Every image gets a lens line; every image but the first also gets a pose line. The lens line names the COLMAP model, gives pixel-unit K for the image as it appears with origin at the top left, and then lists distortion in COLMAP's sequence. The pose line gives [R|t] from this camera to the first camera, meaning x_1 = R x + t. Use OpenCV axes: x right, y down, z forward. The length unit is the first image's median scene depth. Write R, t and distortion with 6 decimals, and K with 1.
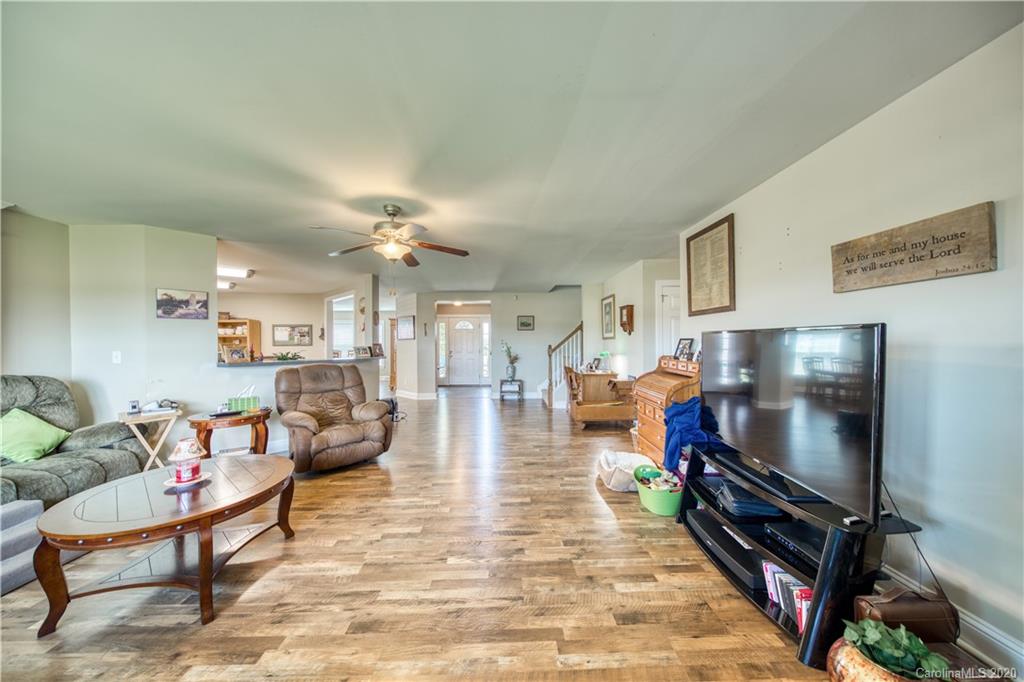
lens RADIAL K [[326.1, 0, 515.5], [0, 326.1, 344.1], [0, 0, 1]] dist [0.008995, -0.002425]
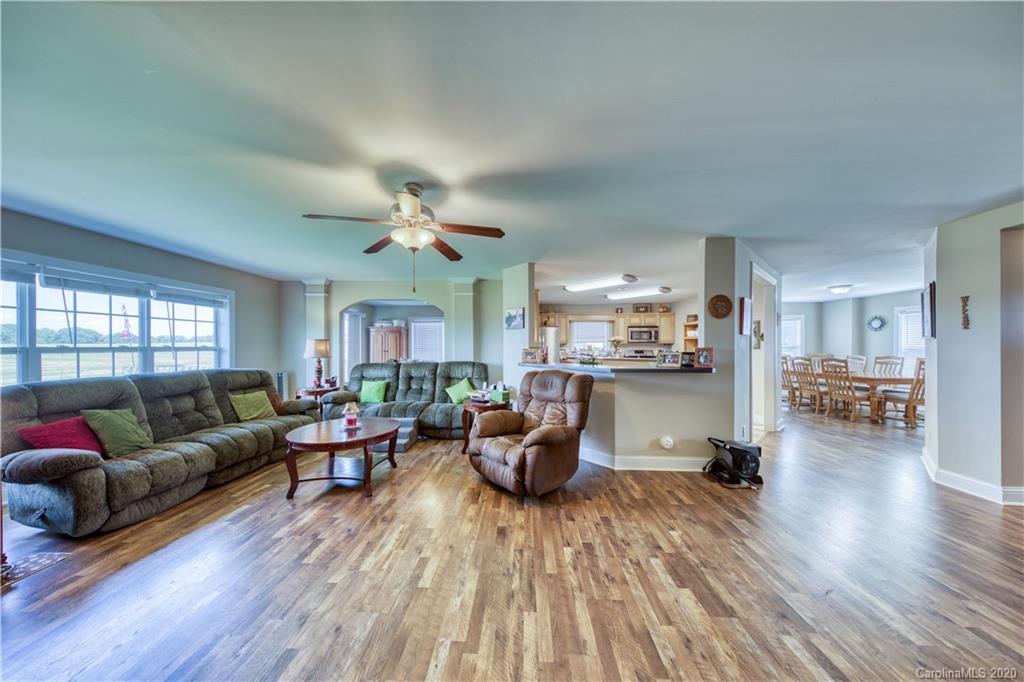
lens RADIAL K [[326.1, 0, 505.9], [0, 326.1, 360.3], [0, 0, 1]] dist [0.008995, -0.002425]
pose [[-0.087207, 0.051311, -0.994868, 0.350461], [-0.003141, 0.998654, 0.051781, -0.018383], [0.996185, 0.007641, -0.086928, 1.089071]]
